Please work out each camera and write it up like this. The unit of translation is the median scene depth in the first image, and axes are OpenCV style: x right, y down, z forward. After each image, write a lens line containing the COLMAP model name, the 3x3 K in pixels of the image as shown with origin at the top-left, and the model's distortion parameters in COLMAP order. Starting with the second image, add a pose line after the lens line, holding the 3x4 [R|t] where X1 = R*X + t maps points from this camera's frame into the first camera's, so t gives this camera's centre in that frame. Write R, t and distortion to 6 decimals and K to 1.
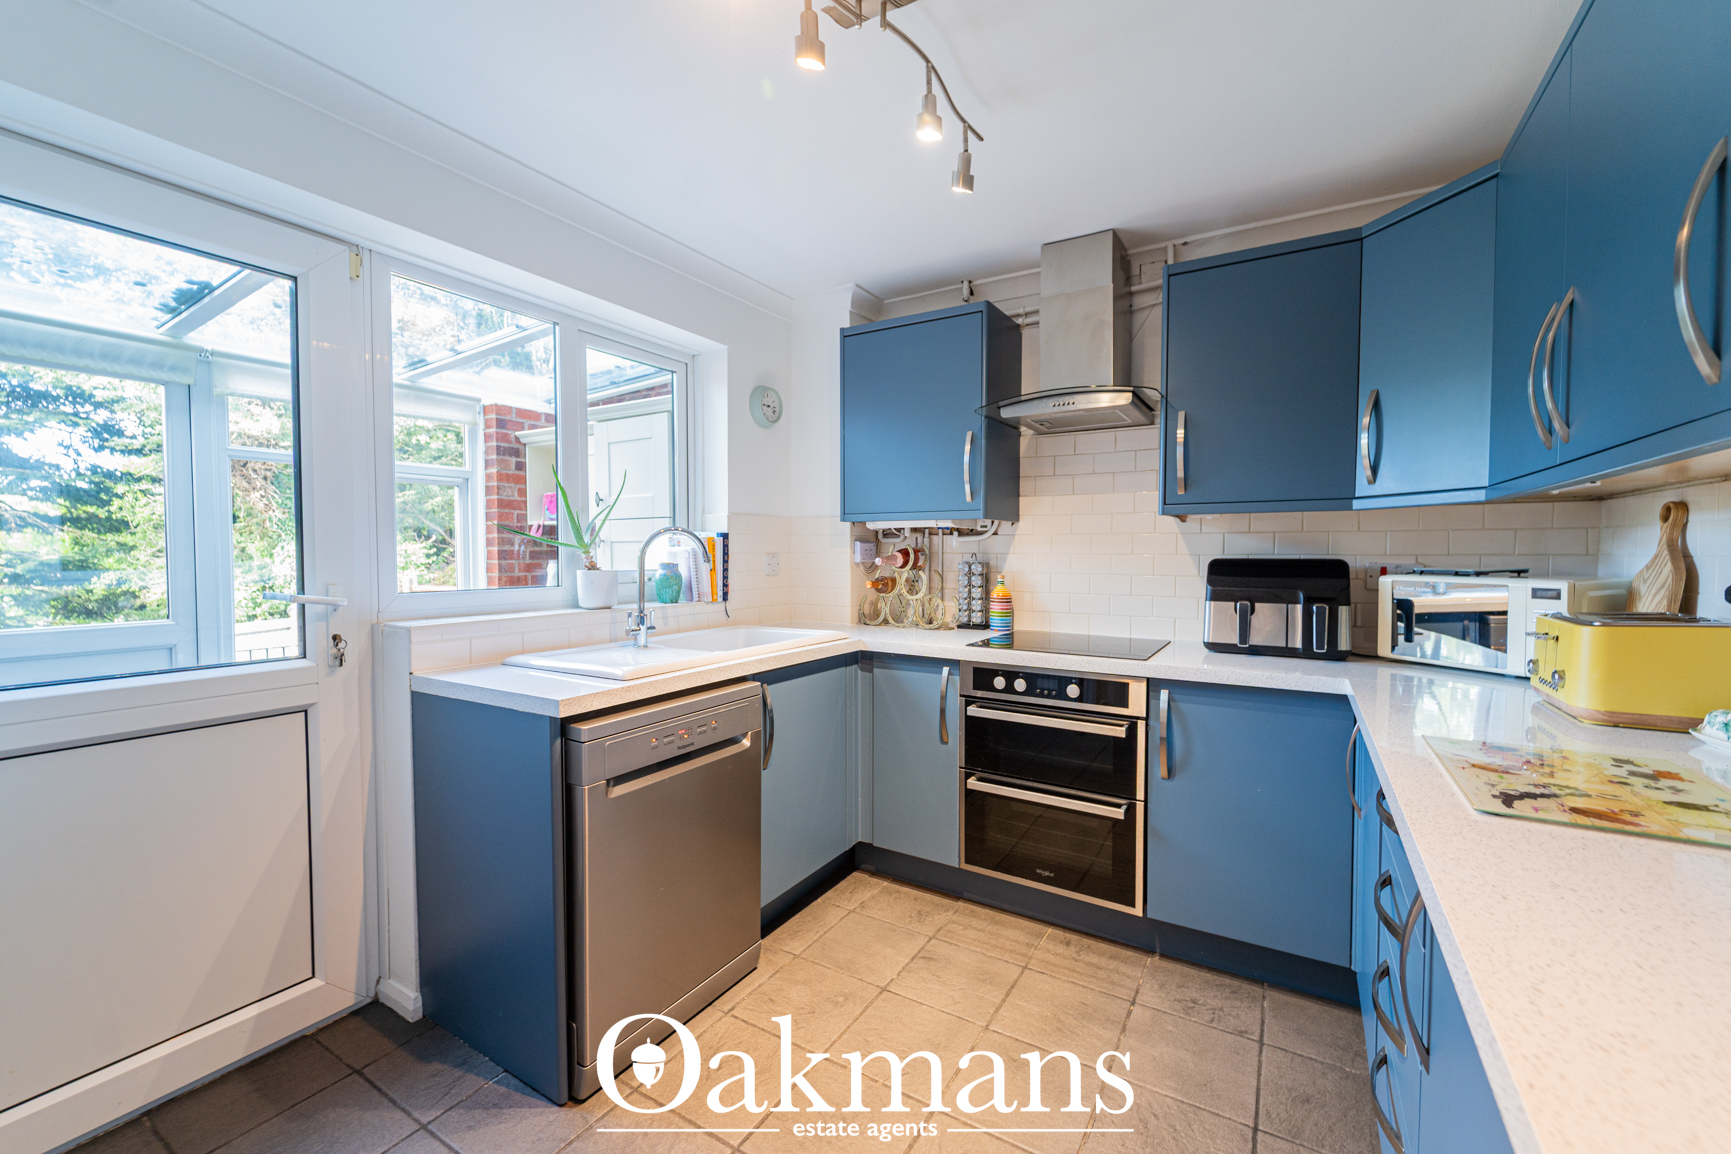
lens RADIAL K [[708.5, 0, 873.0], [0, 708.5, 572.2], [0, 0, 1]] dist [0.001044, -0.000135]
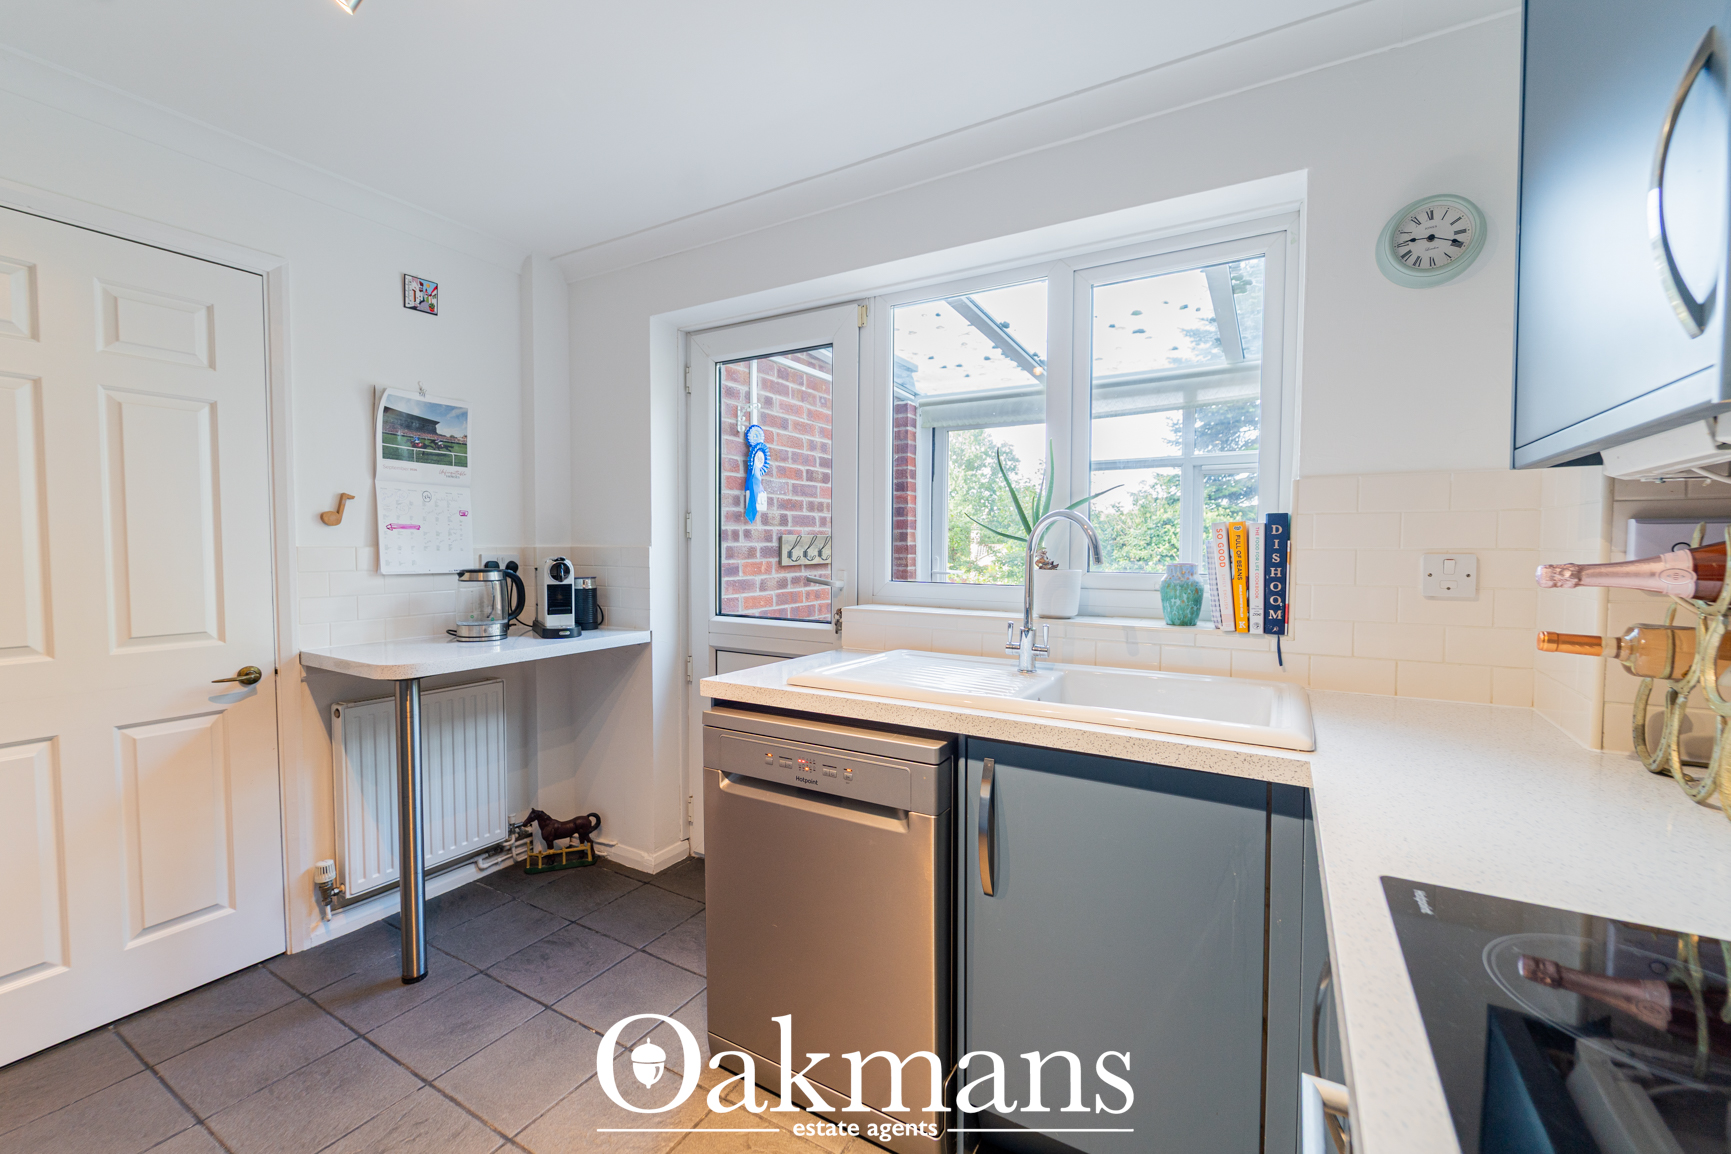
lens RADIAL K [[707.4, 0, 865.5], [0, 707.4, 577.0], [0, 0, 1]] dist [-0.000113, -0.000656]
pose [[0.017968, 0.042467, -0.998936, 0.081028], [-0.033465, 0.998563, 0.041849, -0.003954], [0.999278, 0.032677, 0.019363, 0.155456]]
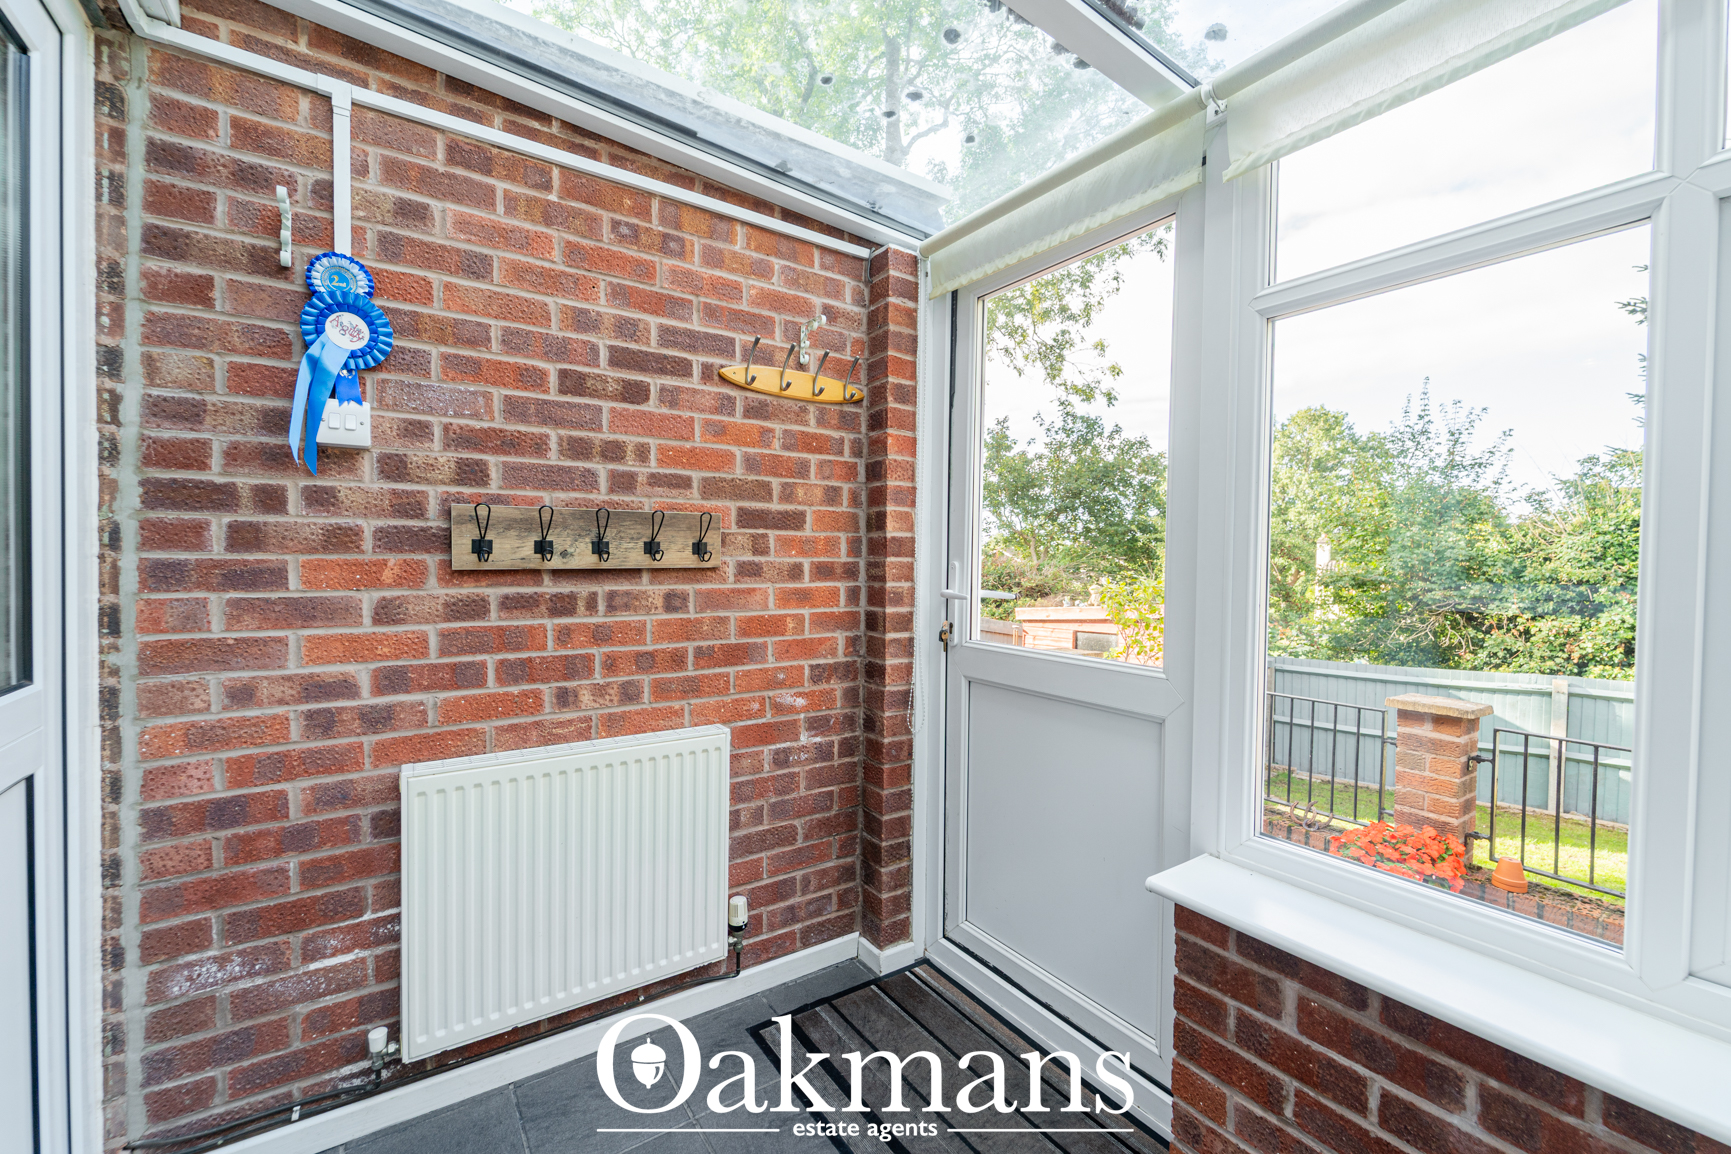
lens RADIAL K [[696.8, 0, 870.1], [0, 696.8, 576.9], [0, 0, 1]] dist [0.002234, -0.000113]
pose [[-0.407033, 0.017490, -0.913246, -0.121610], [-0.041743, 0.998416, 0.037726, -0.002342], [0.912459, 0.053478, -0.405658, 0.252464]]
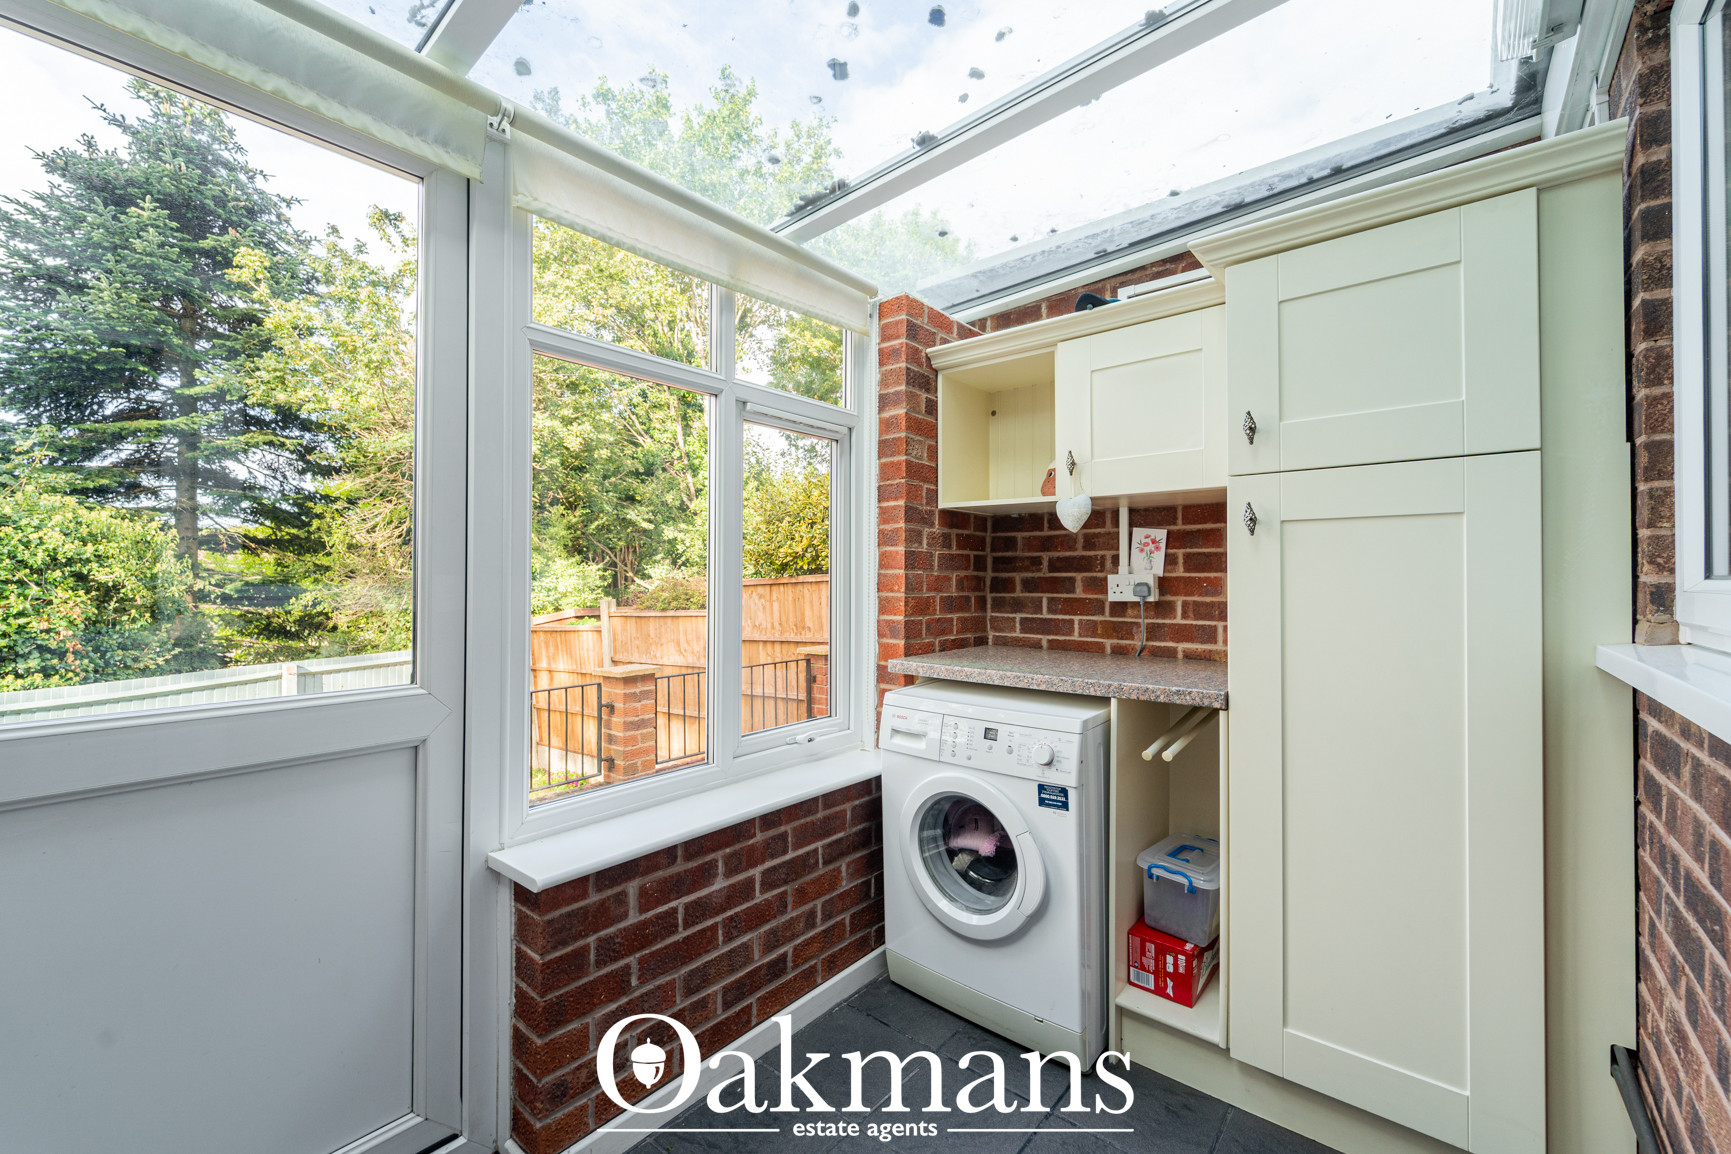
lens RADIAL K [[700.9, 0, 866.0], [0, 700.9, 572.5], [0, 0, 1]] dist [-0.000396, -0.000444]
pose [[0.988951, 0.002228, -0.148224, -0.167597], [-0.007929, 0.999251, -0.037884, 0.002485], [0.148028, 0.038641, 0.988228, 0.155907]]
